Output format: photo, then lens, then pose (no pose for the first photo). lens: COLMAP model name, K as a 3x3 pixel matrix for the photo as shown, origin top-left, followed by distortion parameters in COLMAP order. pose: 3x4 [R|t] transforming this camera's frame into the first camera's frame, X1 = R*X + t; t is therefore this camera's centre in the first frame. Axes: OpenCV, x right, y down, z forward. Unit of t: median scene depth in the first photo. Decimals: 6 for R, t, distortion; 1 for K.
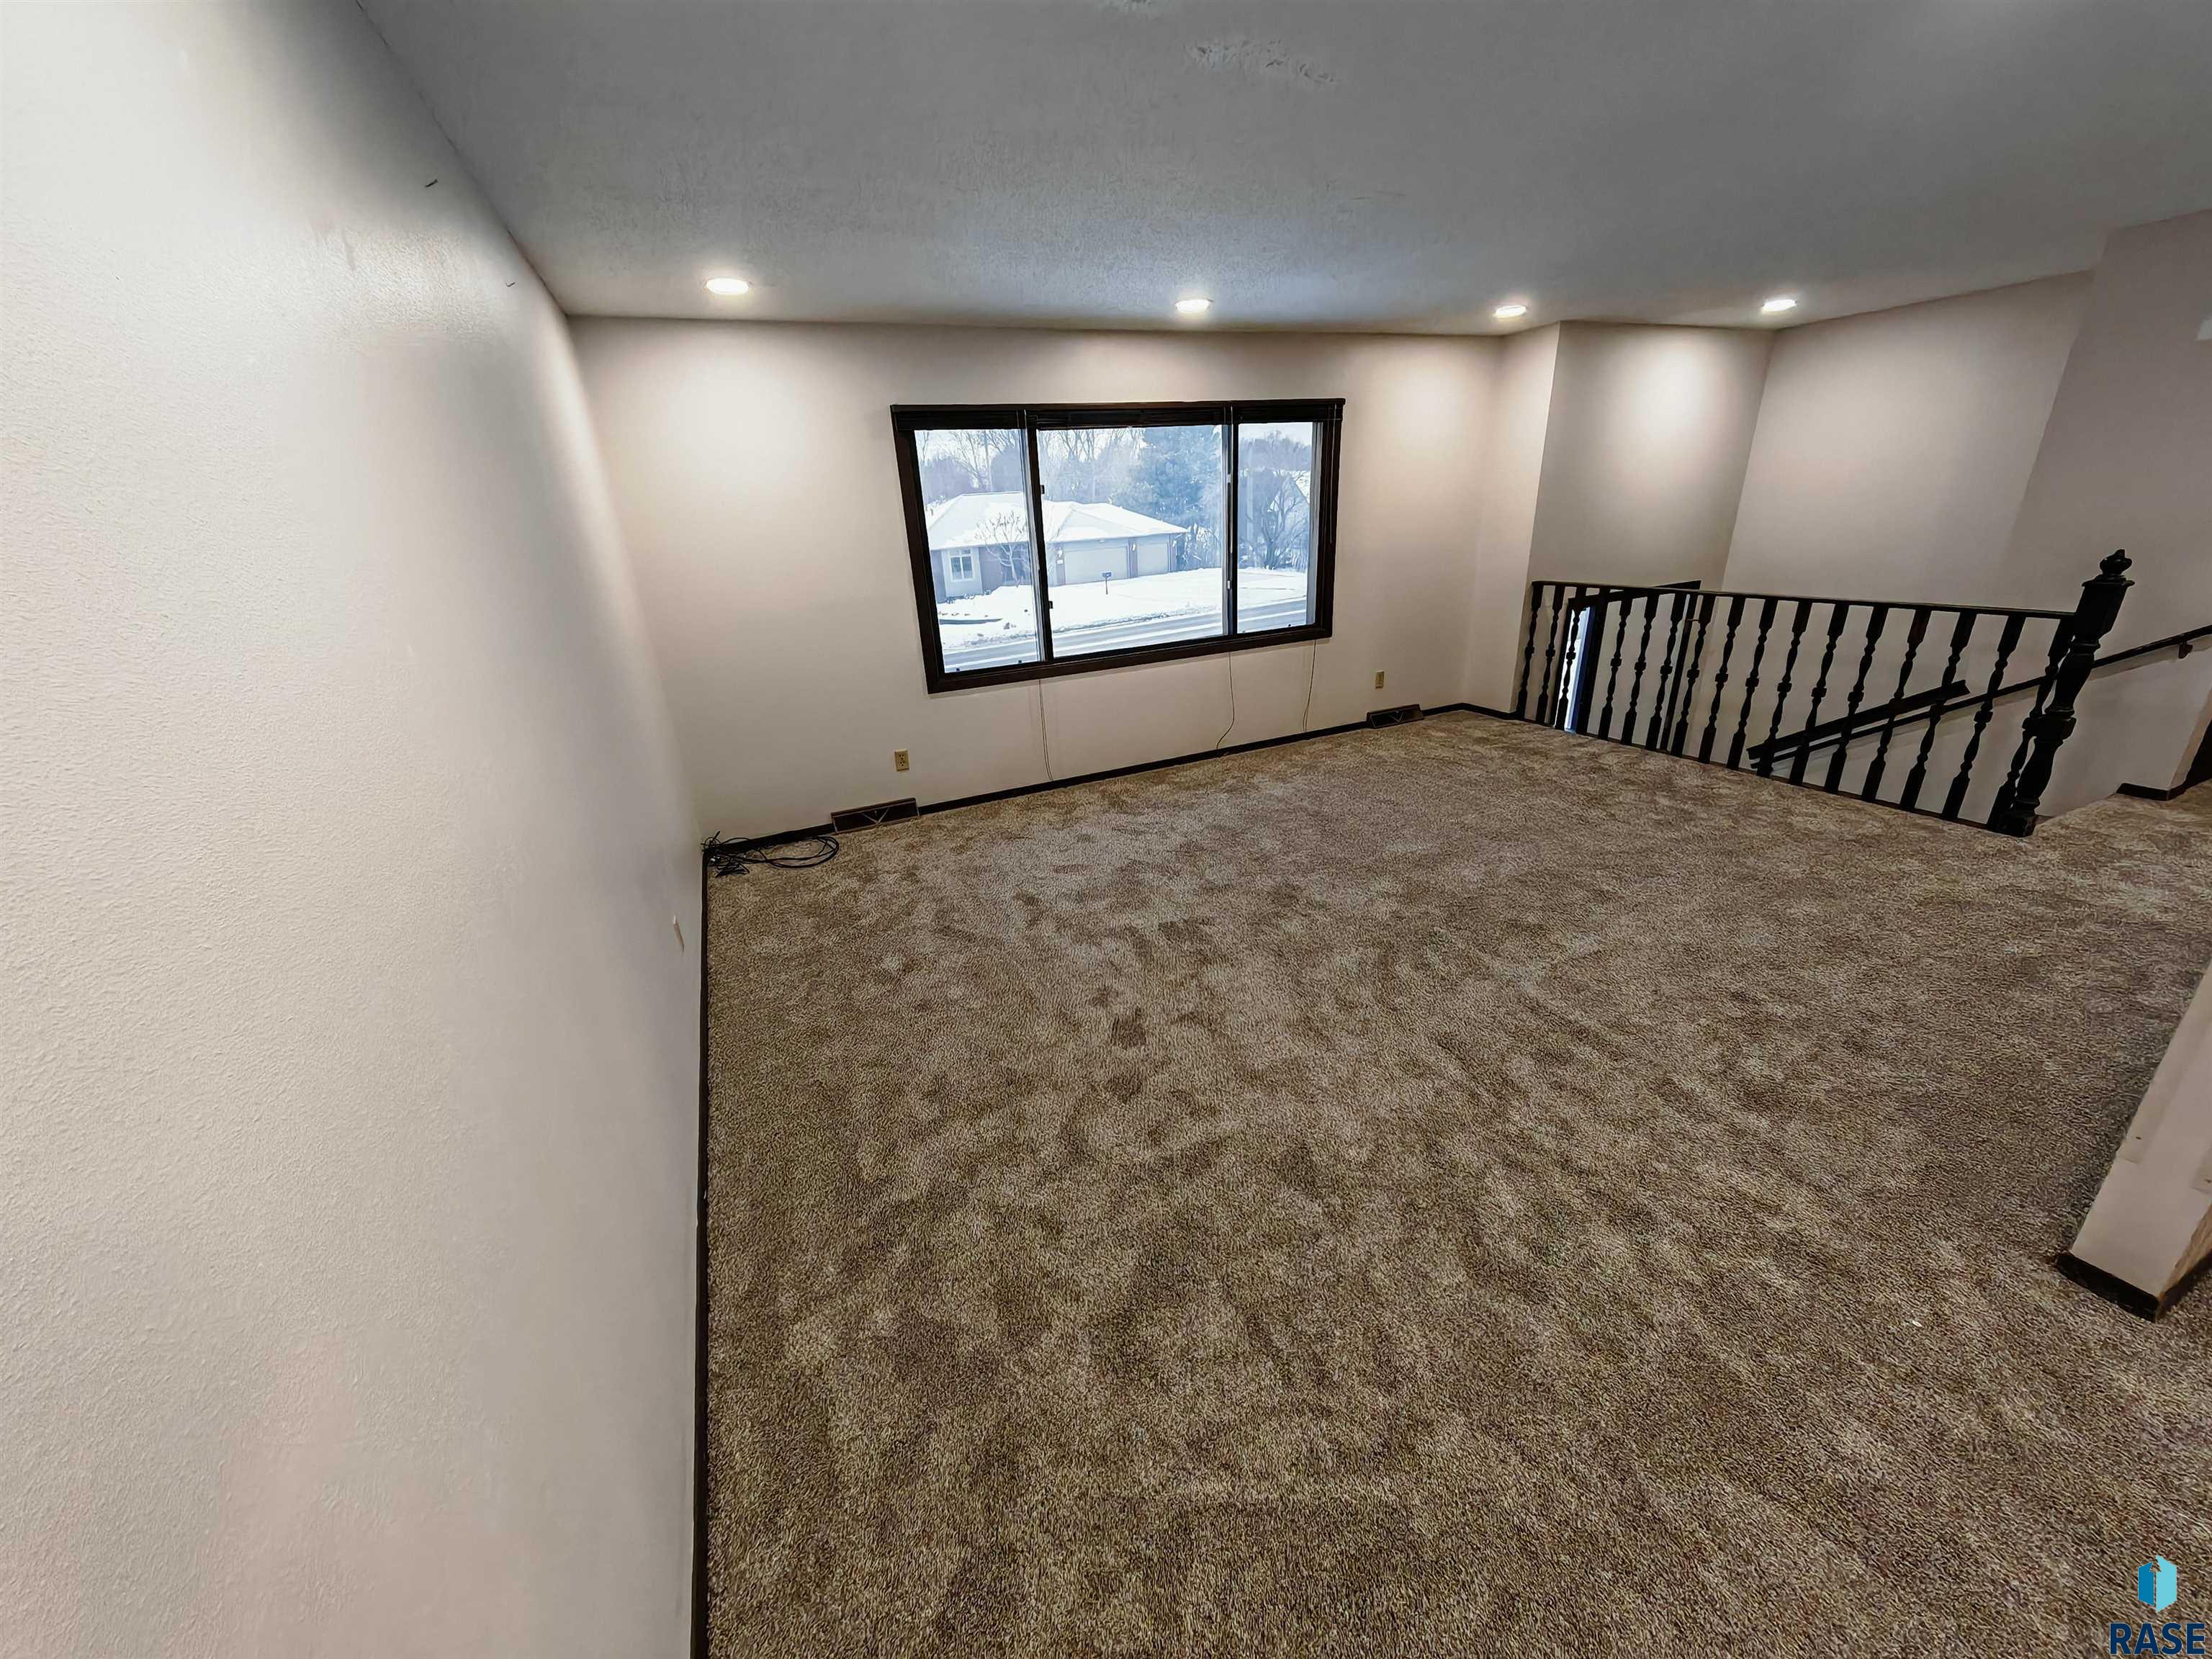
lens RADIAL K [[827.2, 0, 1107.3], [0, 827.2, 825.4], [0, 0, 1]] dist [0.003528, 0.000375]
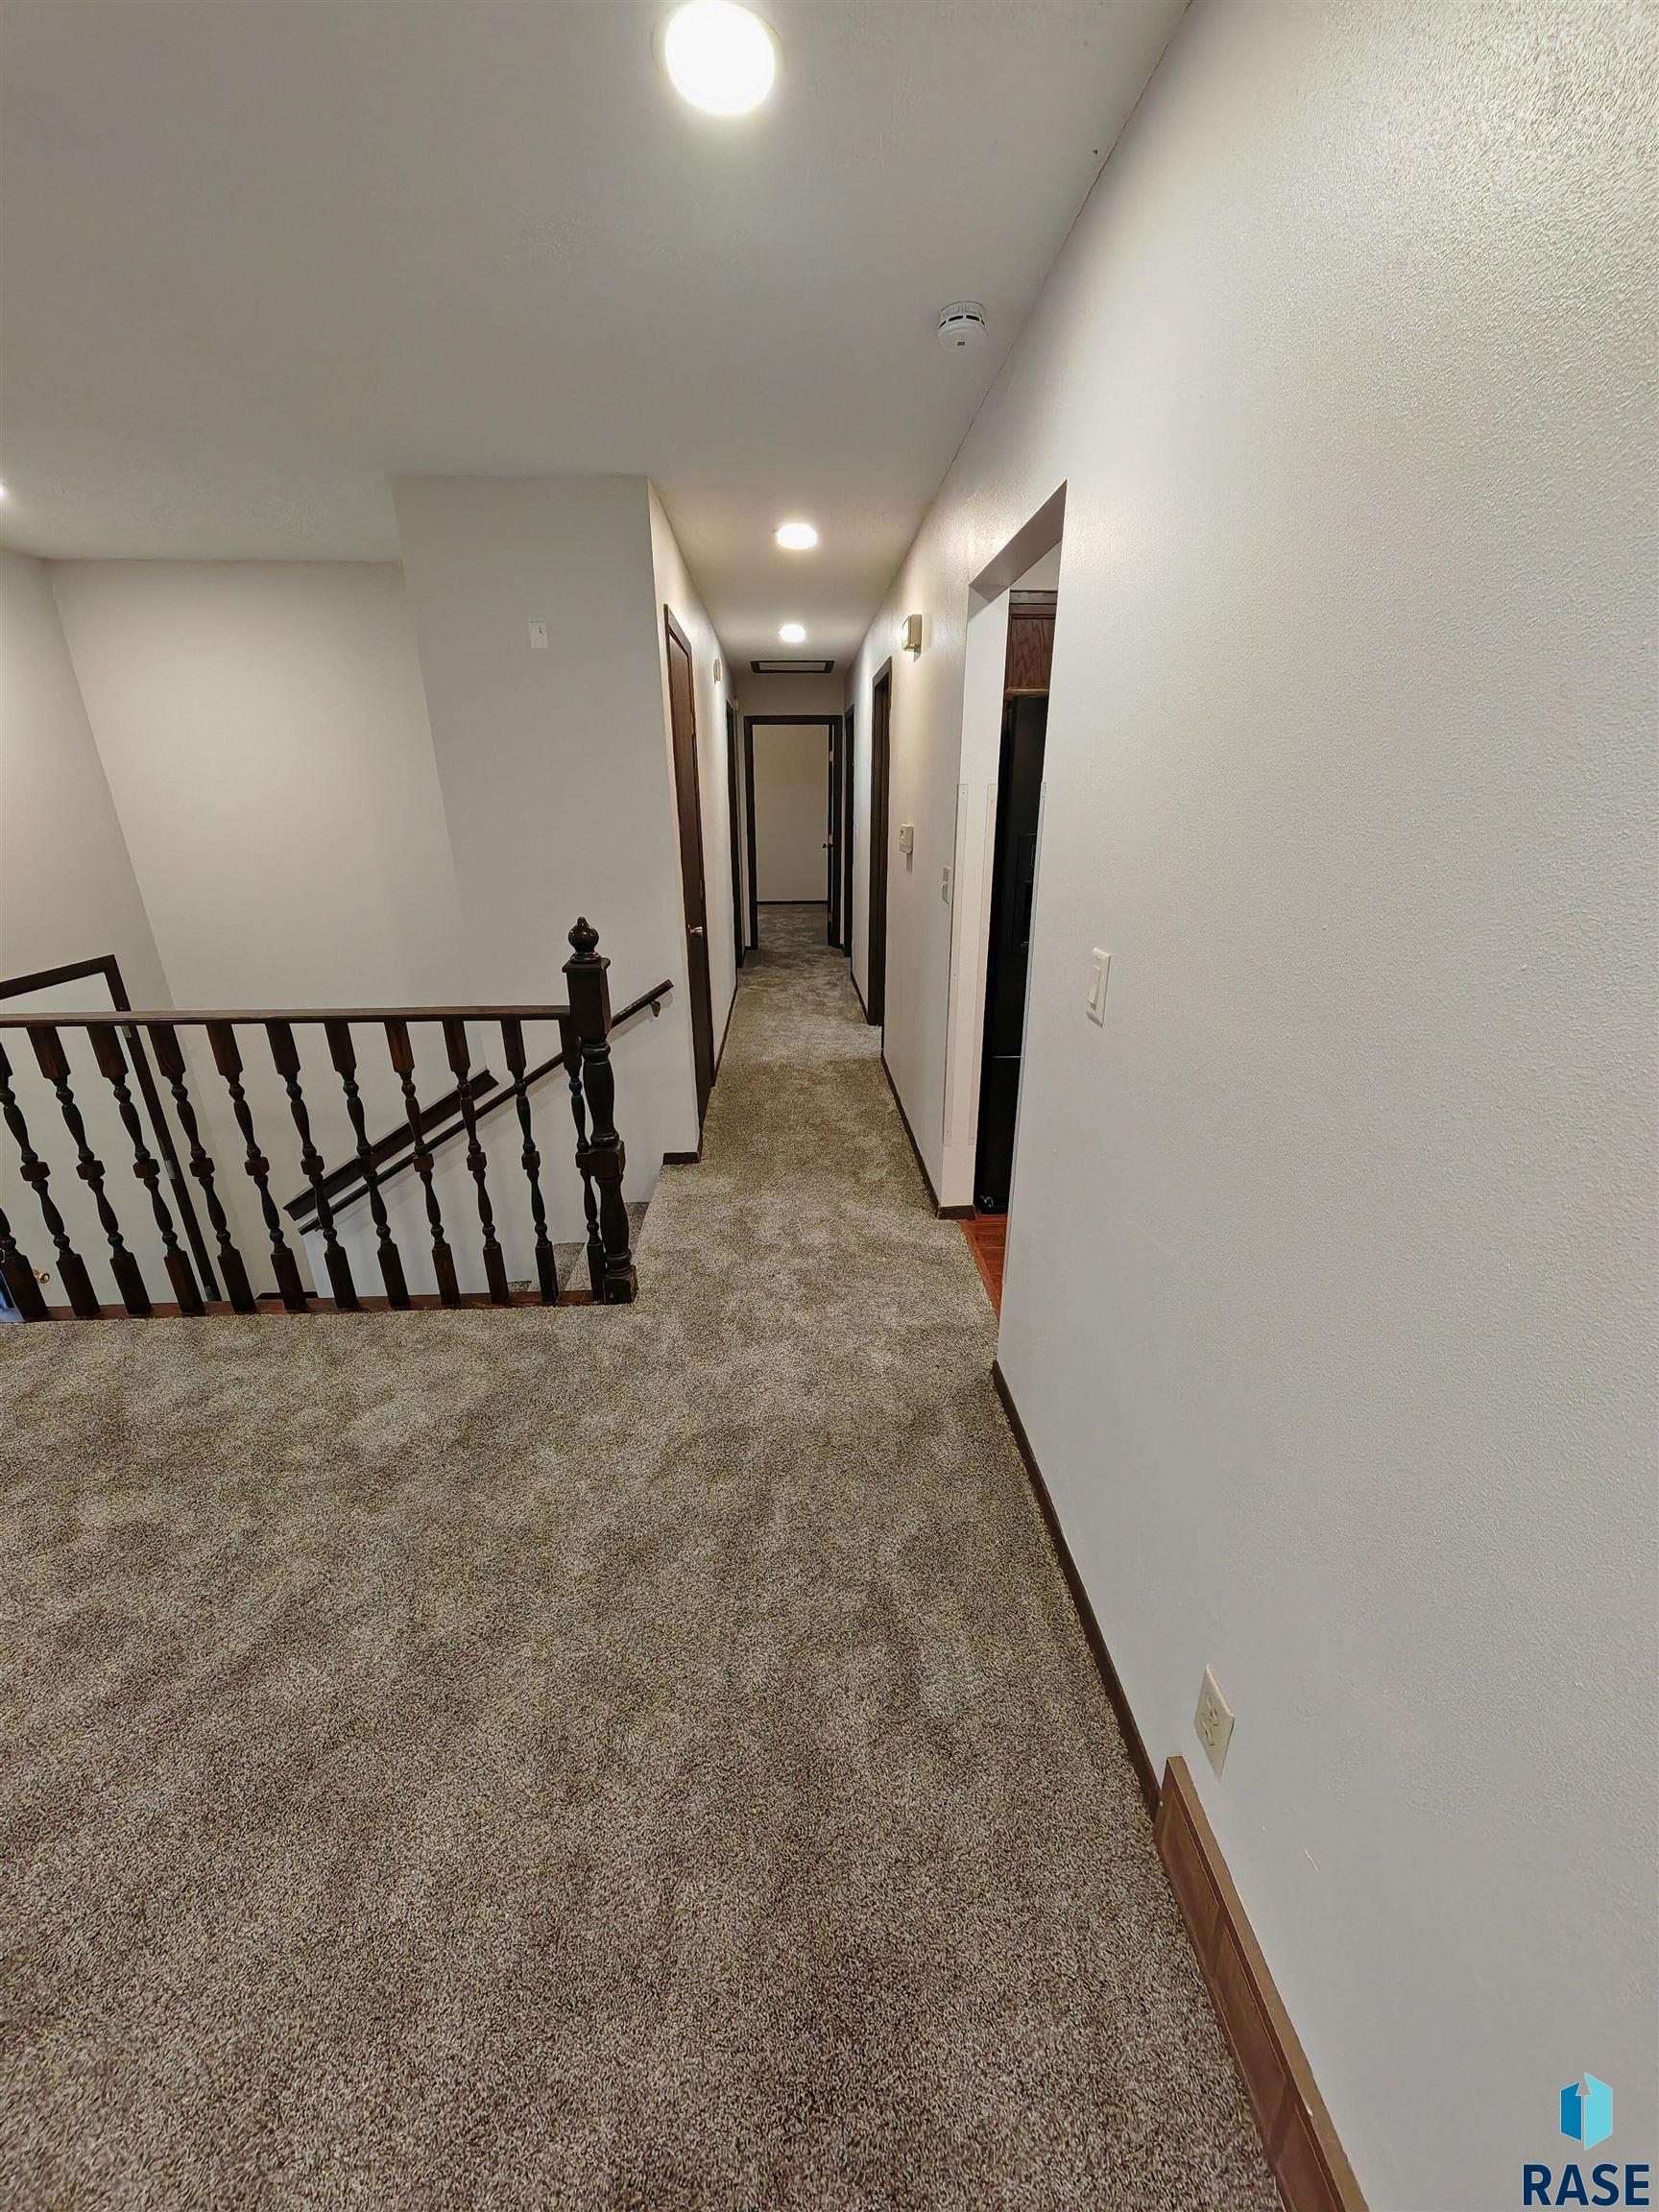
lens RADIAL K [[827.2, 0, 827.5], [0, 827.2, 1104.3], [0, 0, 1]] dist [0.003528, 0.000375]
pose [[0.367354, -0.287441, 0.884550, 0.541553], [0.326664, 0.930332, 0.166654, -0.196347], [-0.870828, 0.227730, 0.435658, 0.470784]]
